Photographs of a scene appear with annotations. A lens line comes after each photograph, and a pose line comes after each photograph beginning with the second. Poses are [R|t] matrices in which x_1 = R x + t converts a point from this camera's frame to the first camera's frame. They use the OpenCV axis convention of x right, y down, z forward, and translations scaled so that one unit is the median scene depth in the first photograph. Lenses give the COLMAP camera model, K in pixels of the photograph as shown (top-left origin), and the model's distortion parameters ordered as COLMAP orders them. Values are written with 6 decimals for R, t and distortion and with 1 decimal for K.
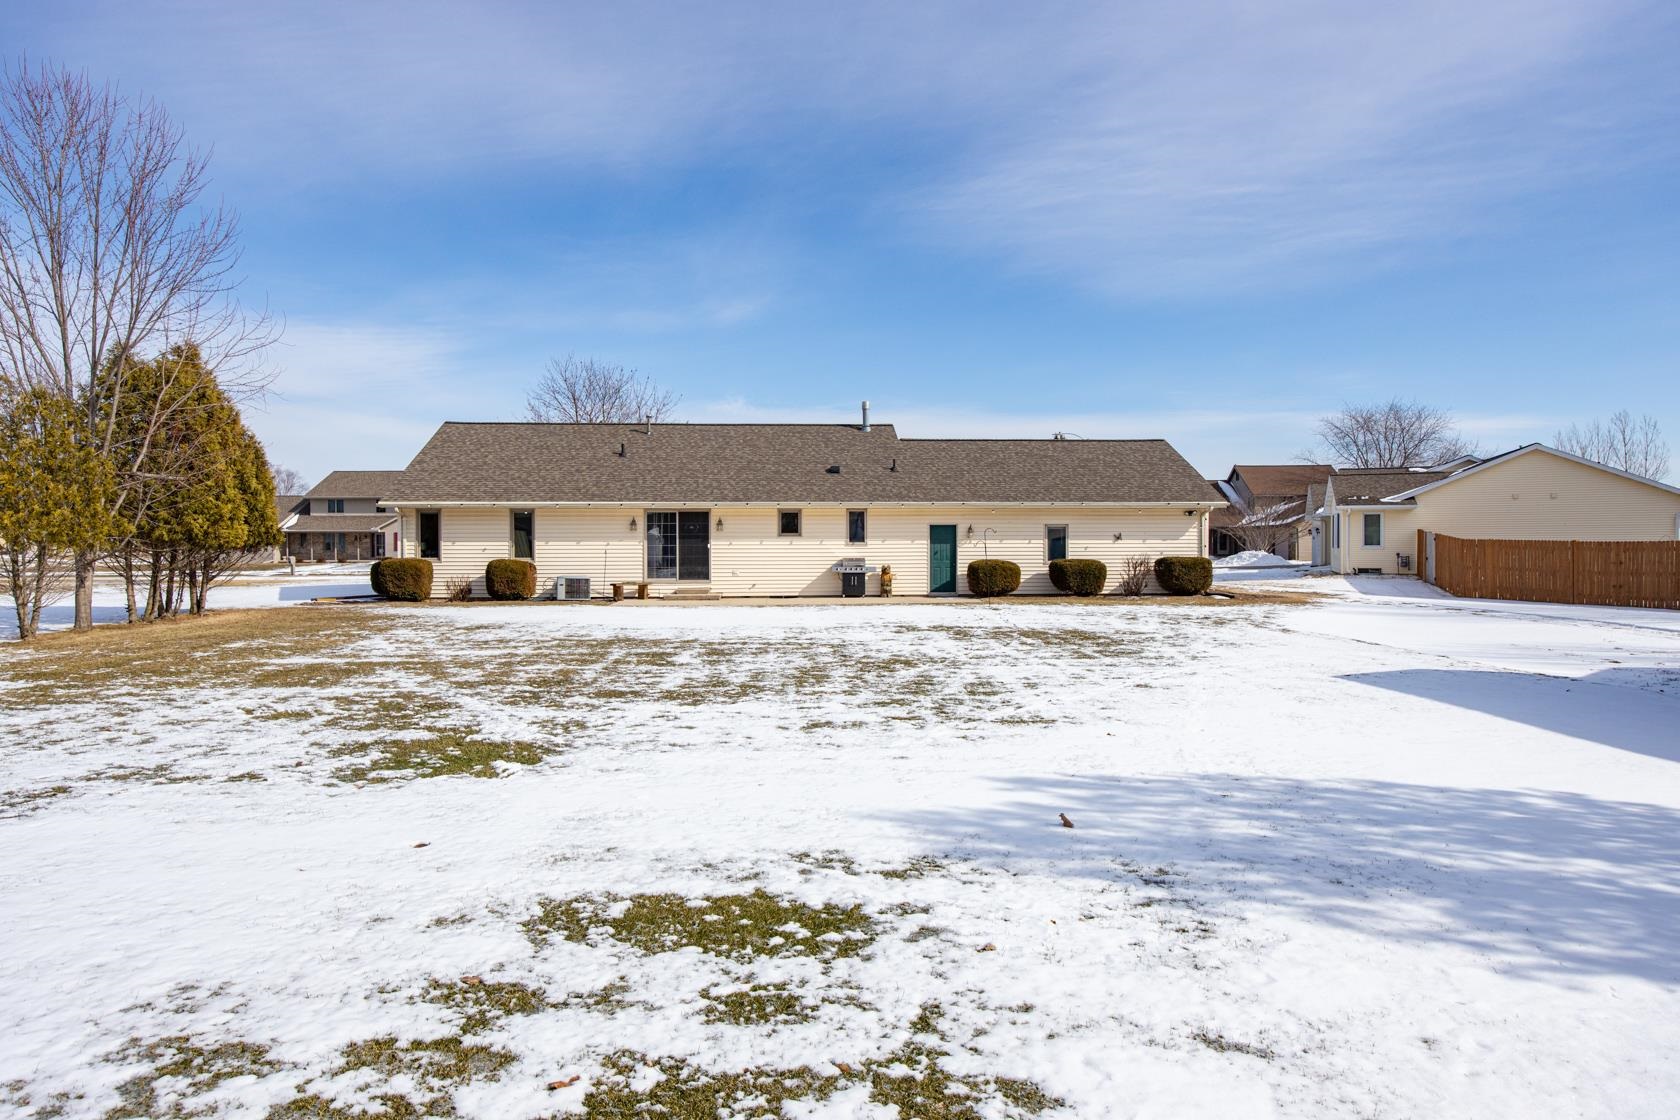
lens RADIAL K [[985.1, 0, 839.2], [0, 985.1, 558.6], [0, 0, 1]] dist [-0.001749, -0.000207]
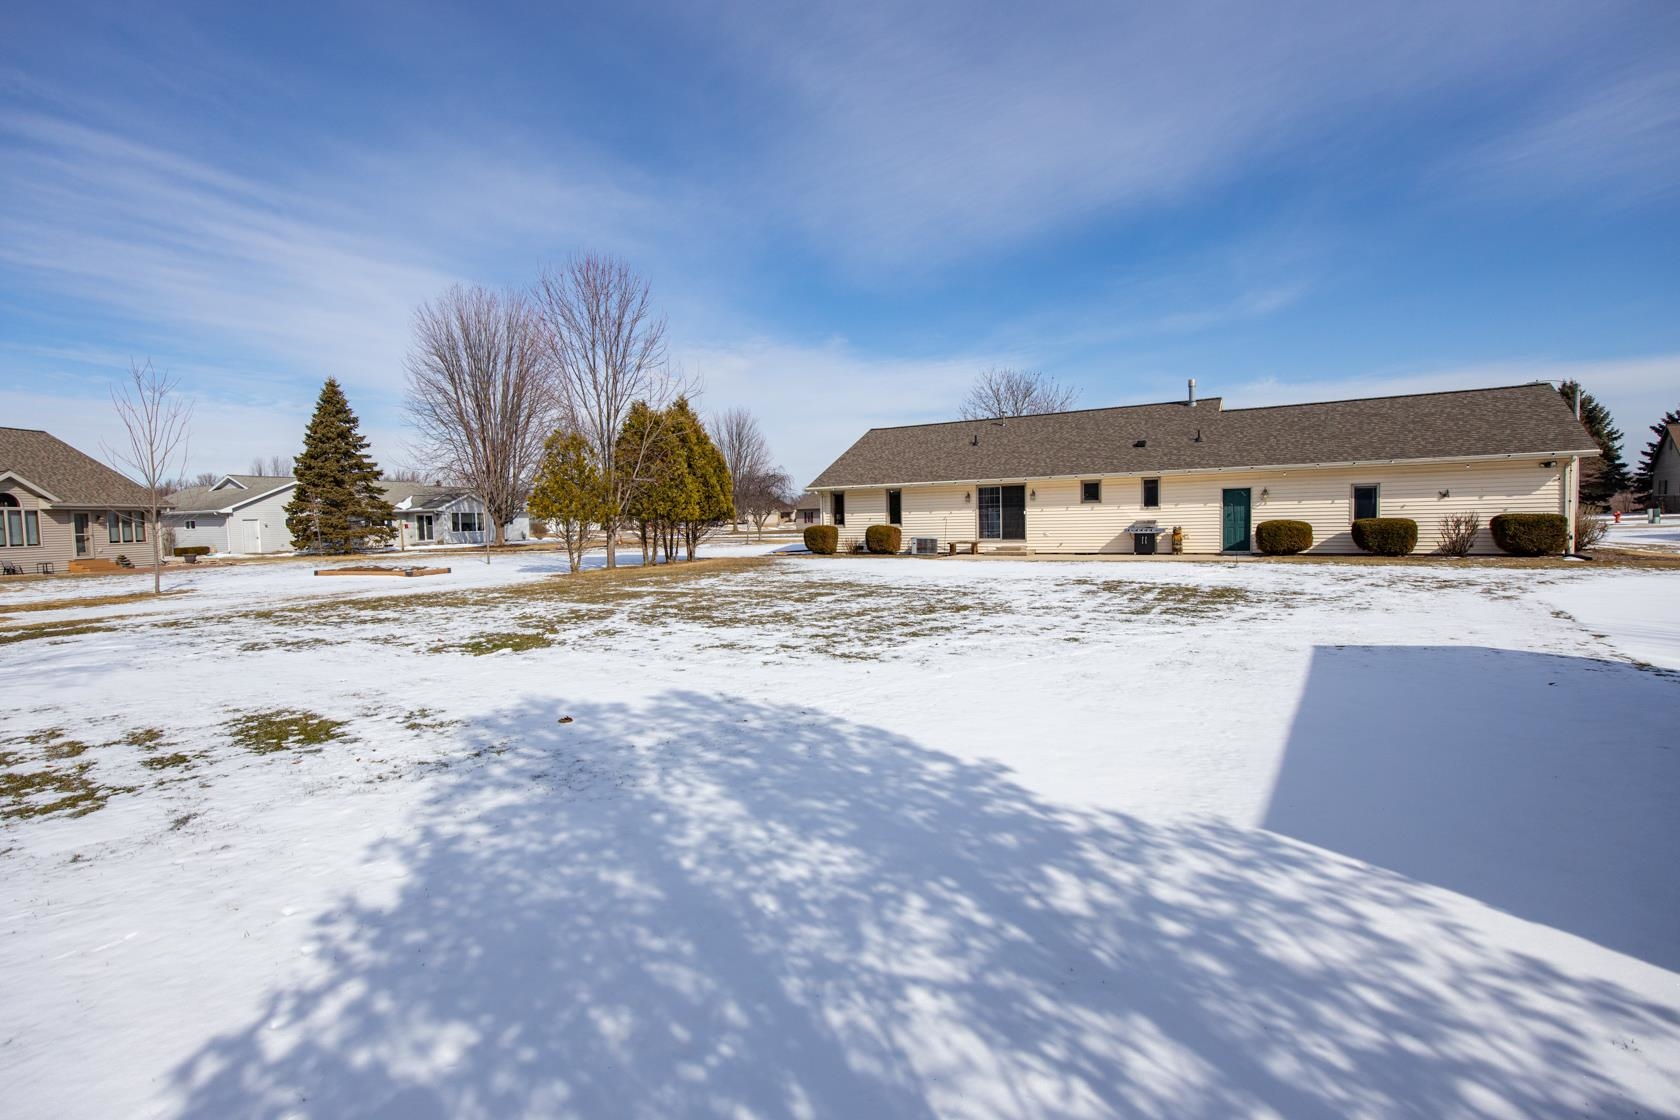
lens RADIAL K [[762.5, 0, 842.8], [0, 762.5, 556.1], [0, 0, 1]] dist [-0.012310, 0.000399]
pose [[0.816489, 0.011312, -0.577250, 0.238270], [0.013980, 0.999128, 0.039354, 0.001023], [0.577191, -0.040202, 0.815619, 0.072156]]
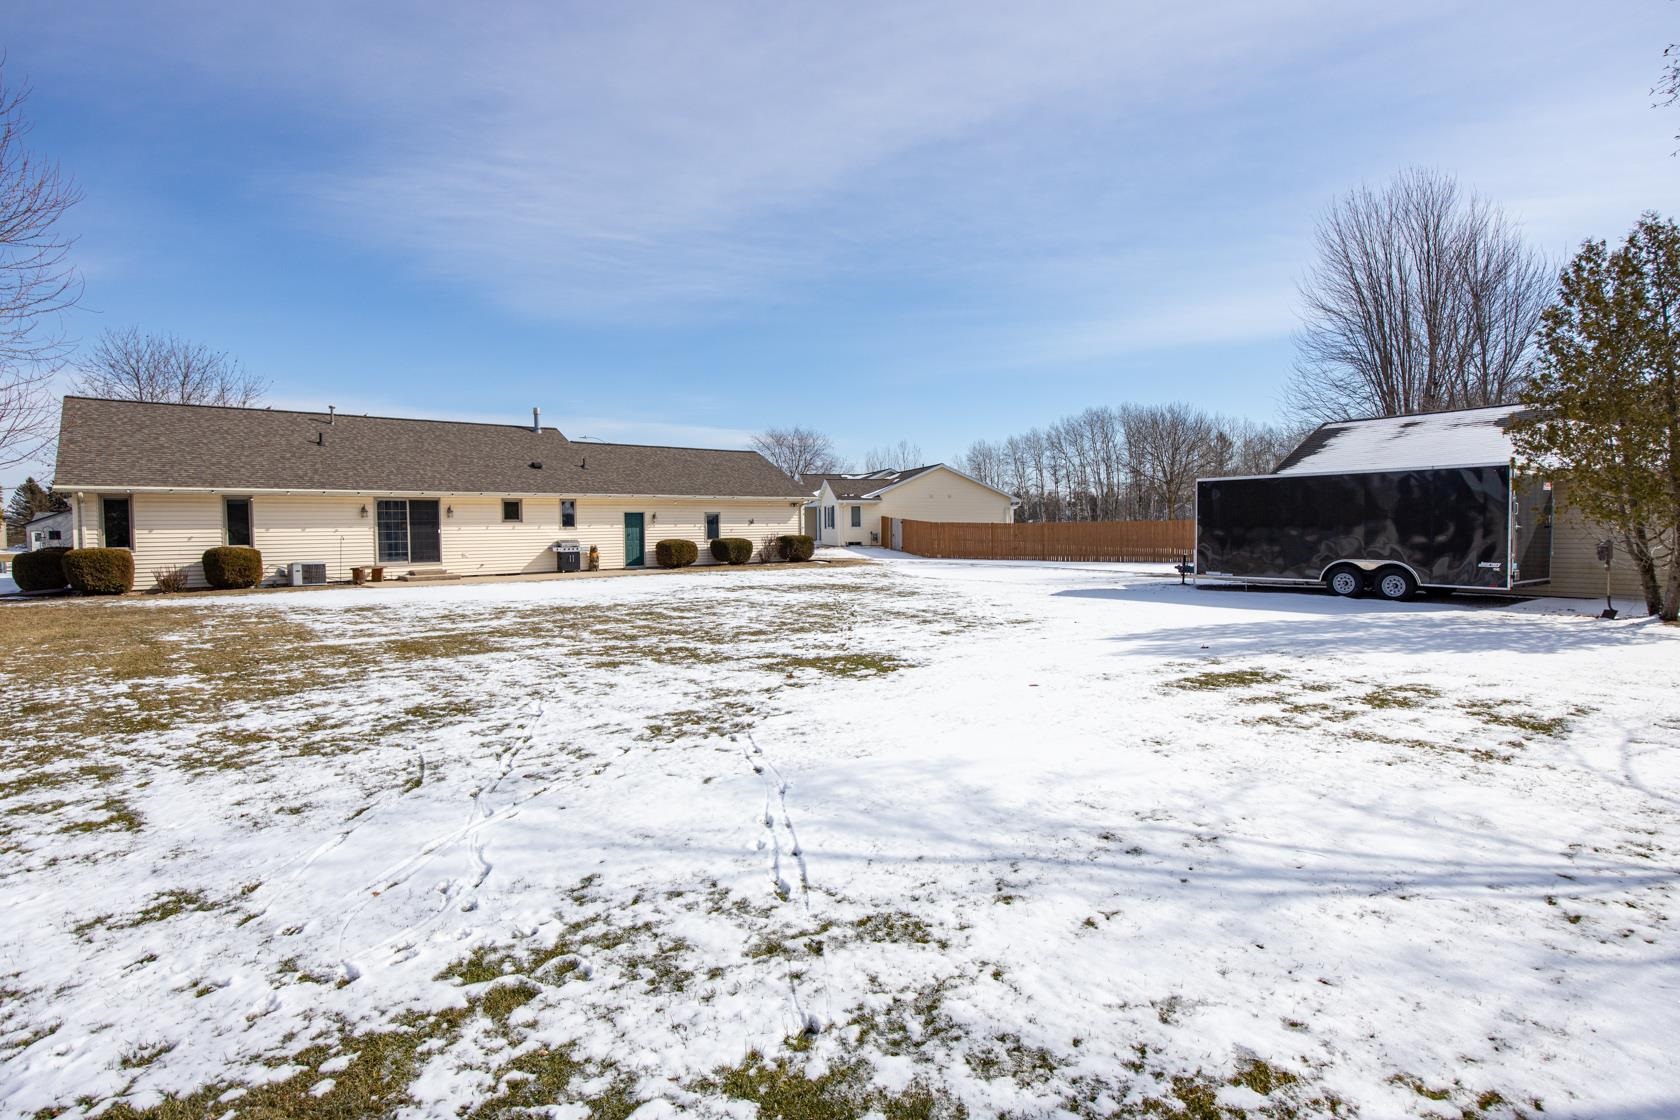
lens RADIAL K [[838.4, 0, 836.2], [0, 838.4, 564.0], [0, 0, 1]] dist [0.004721, 0.000206]
pose [[0.810248, -0.034125, 0.585093, -0.323000], [0.018933, 0.999306, 0.032064, 0.002079], [-0.585782, -0.014902, 0.810332, -0.029378]]
